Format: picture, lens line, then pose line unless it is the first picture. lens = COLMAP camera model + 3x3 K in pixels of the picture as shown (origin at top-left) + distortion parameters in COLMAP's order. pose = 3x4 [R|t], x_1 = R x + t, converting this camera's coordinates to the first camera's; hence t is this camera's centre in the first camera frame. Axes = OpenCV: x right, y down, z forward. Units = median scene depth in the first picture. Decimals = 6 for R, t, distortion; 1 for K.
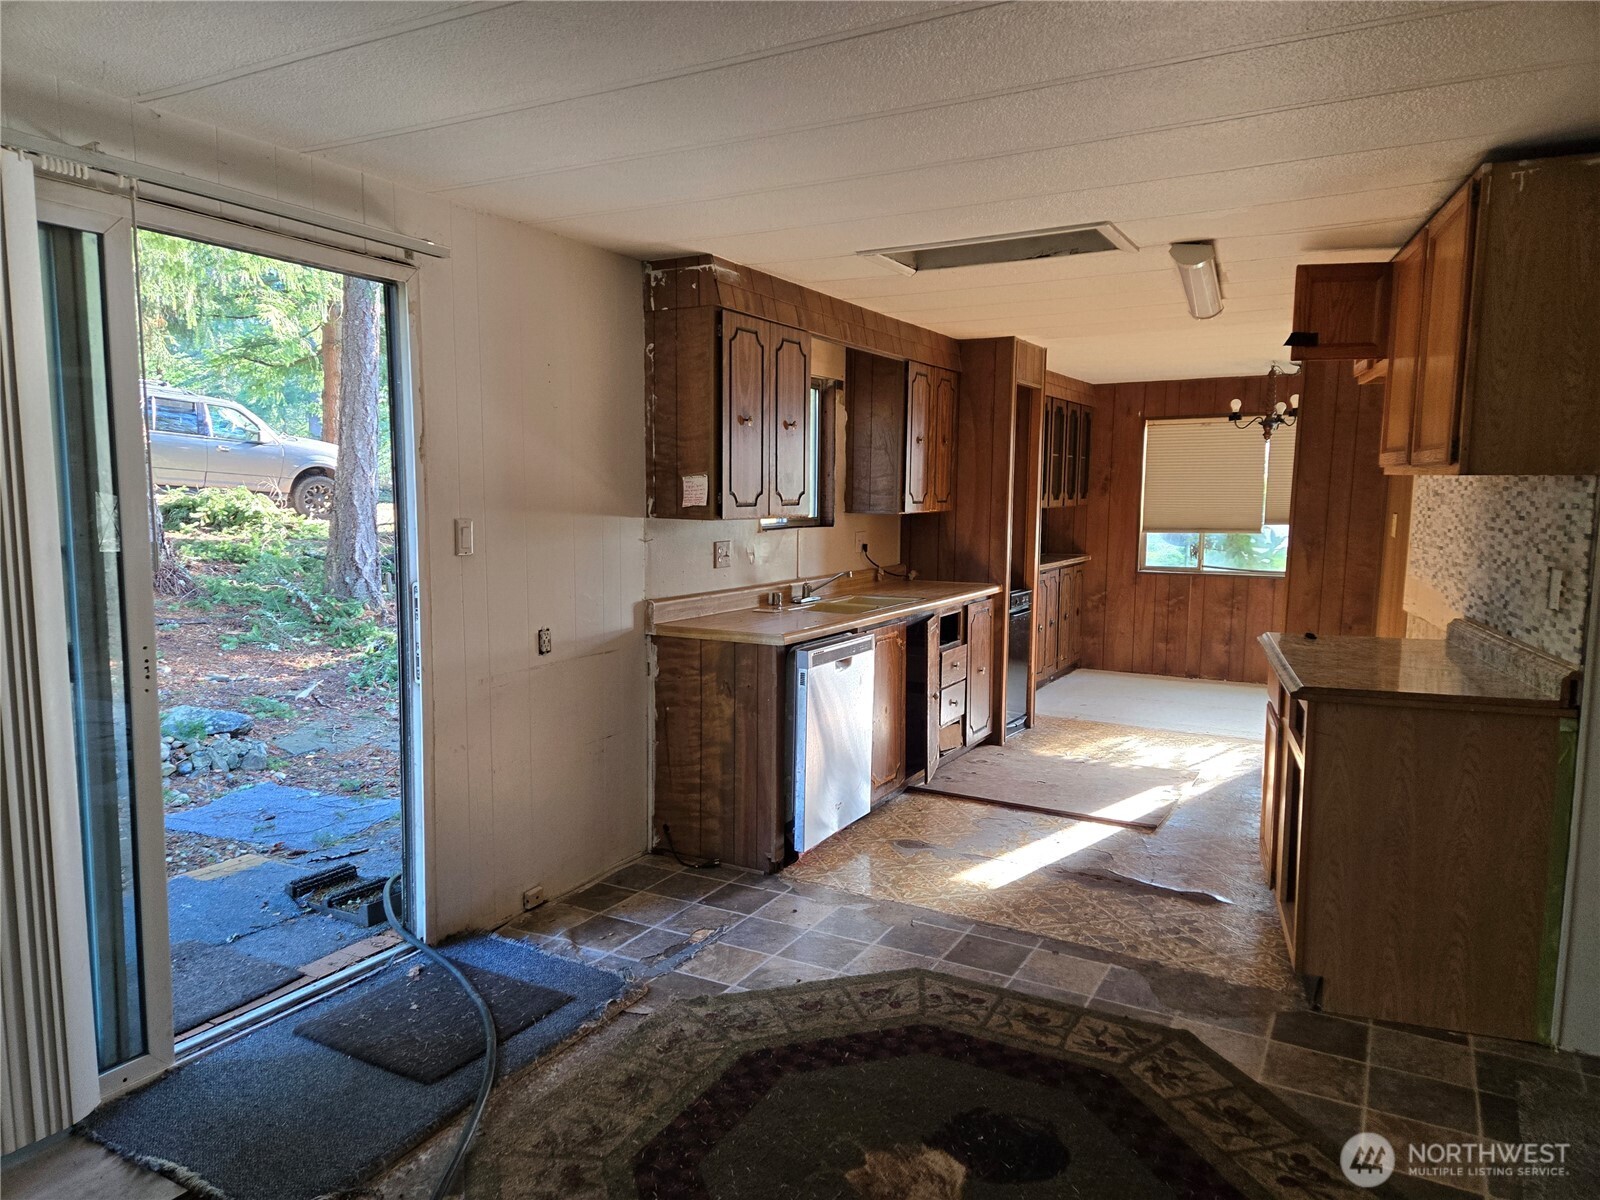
lens RADIAL K [[1070.4, 0, 795.3], [0, 1070.4, 604.2], [0, 0, 1]] dist [0.050656, -0.000207]
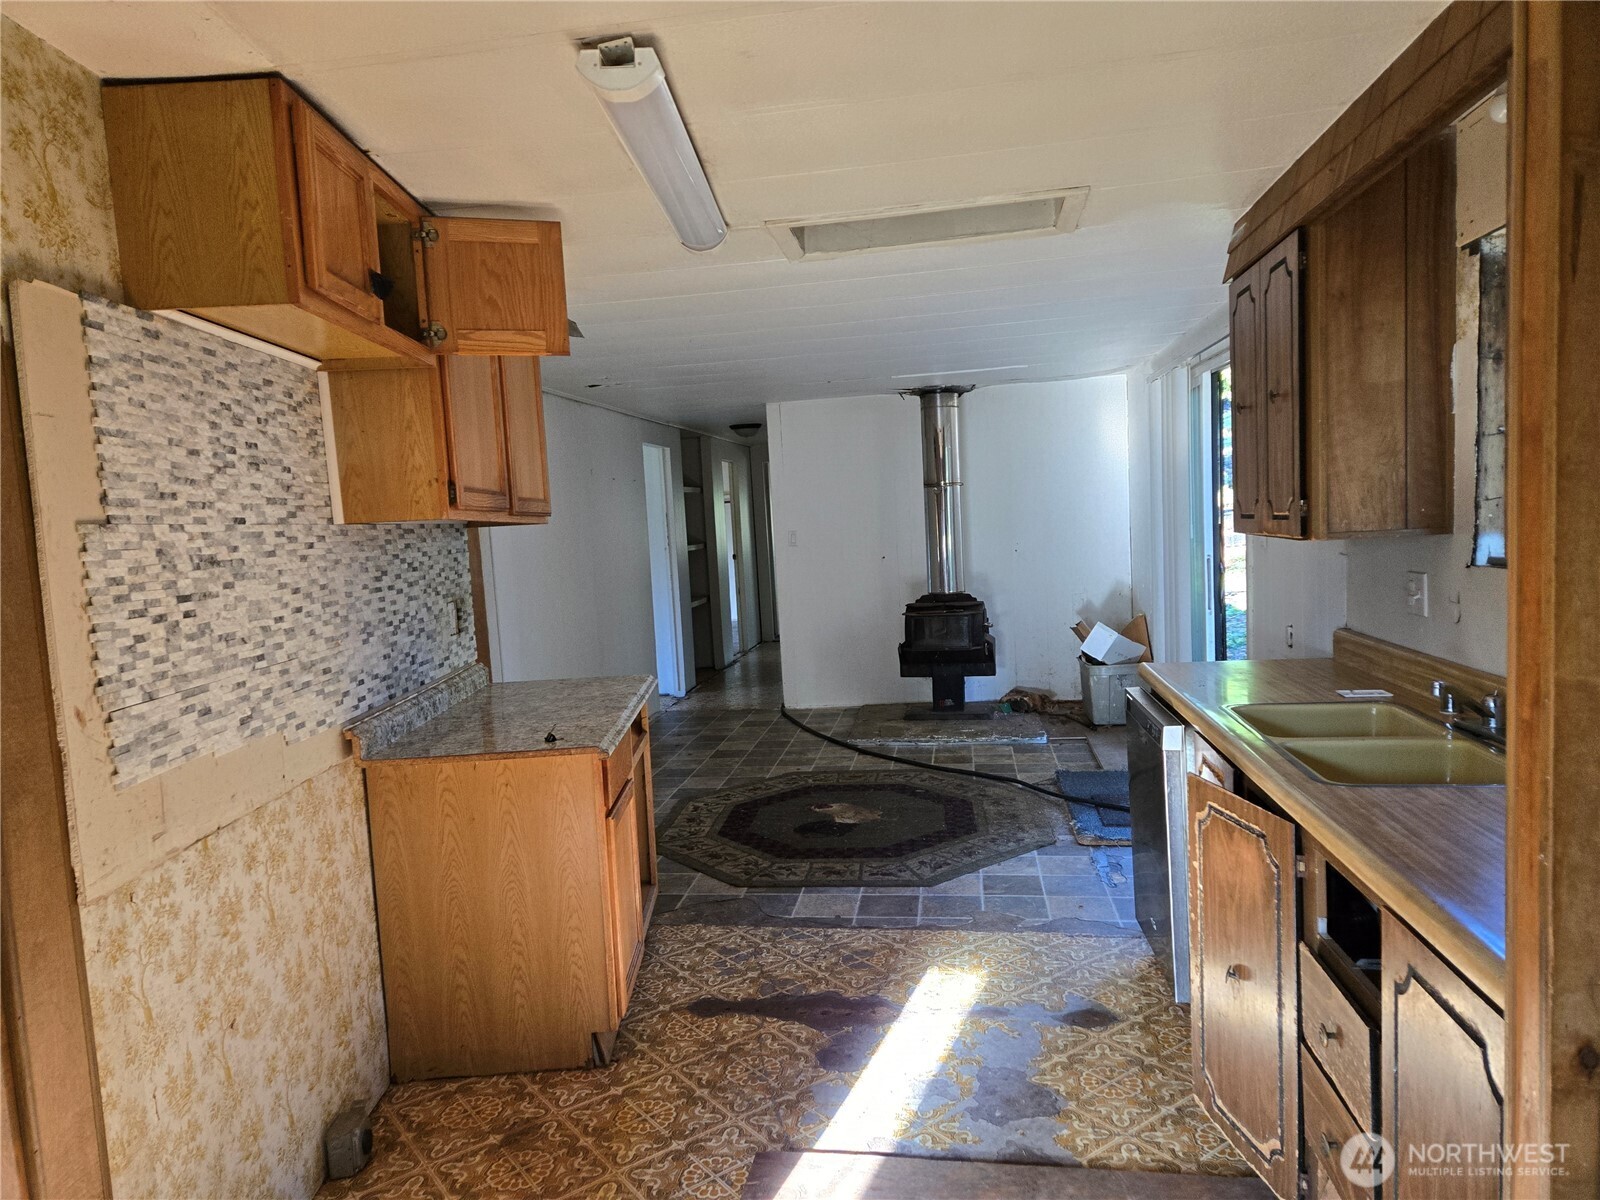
lens RADIAL K [[1070.4, 0, 797.4], [0, 1070.4, 604.6], [0, 0, 1]] dist [0.050656, -0.000207]
pose [[-0.932375, 0.075700, -0.353478, 0.658053], [0.011299, 0.983453, 0.180810, -0.214473], [0.361316, 0.164588, -0.917802, 1.969744]]
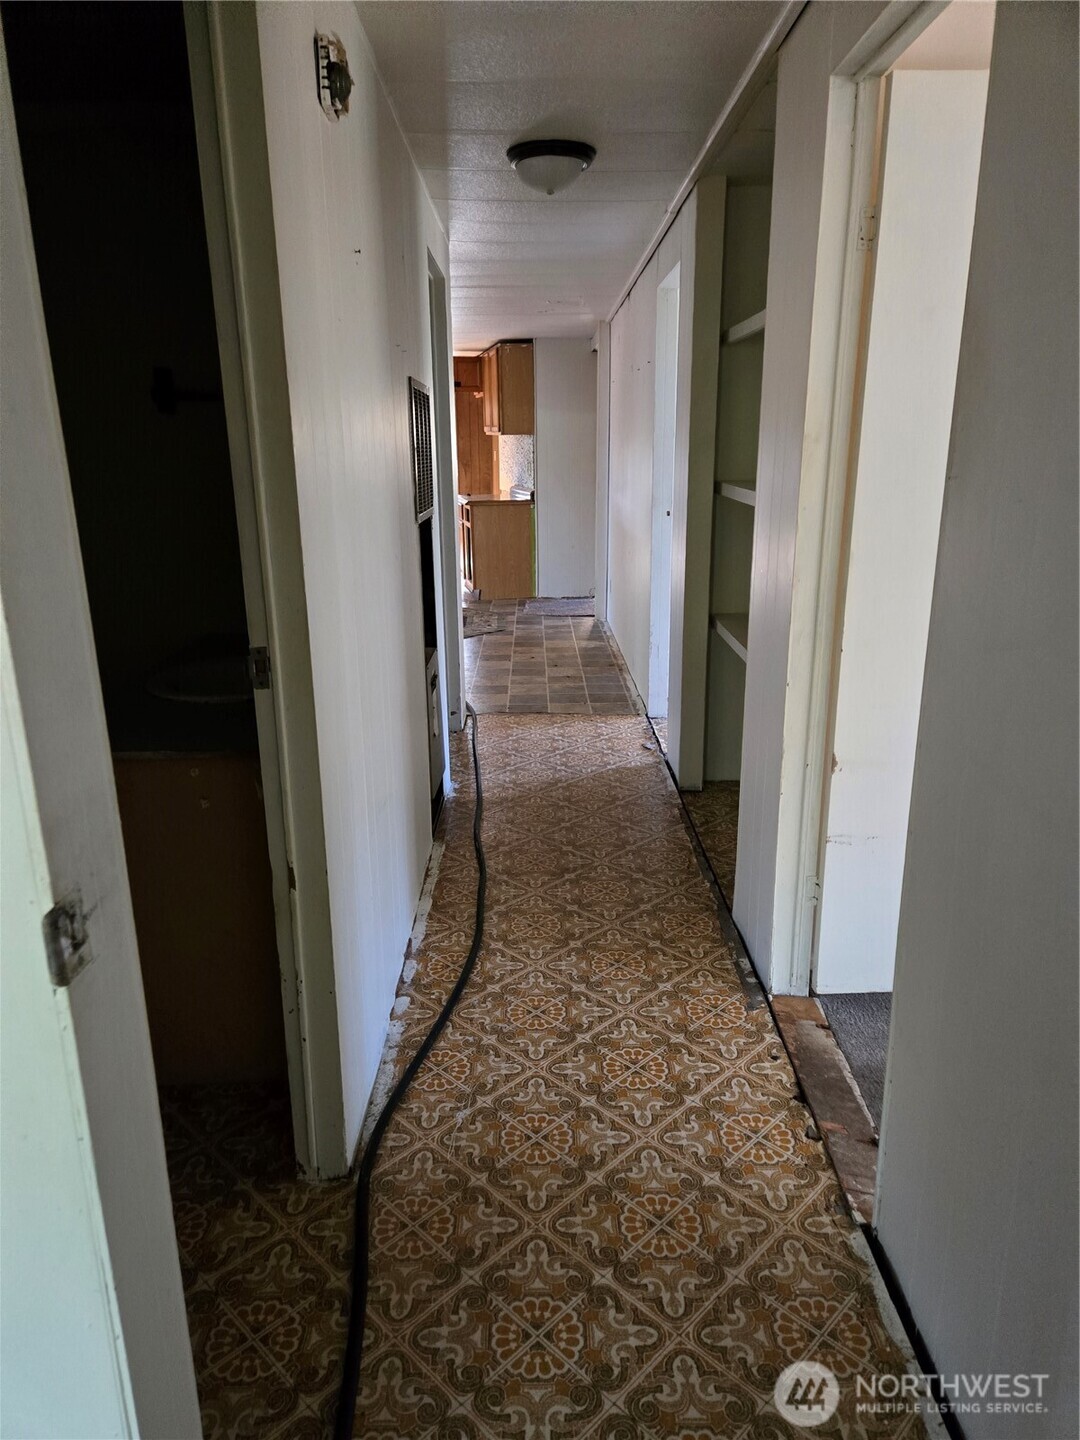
lens RADIAL K [[963.4, 0, 540.9], [0, 963.4, 721.2], [0, 0, 1]] dist [0.050656, -0.000207]
pose [[0.866867, -0.156385, 0.473376, -0.739634], [0.075504, 0.979757, 0.185408, 0.178382], [-0.492788, -0.124982, 0.861127, -1.527917]]
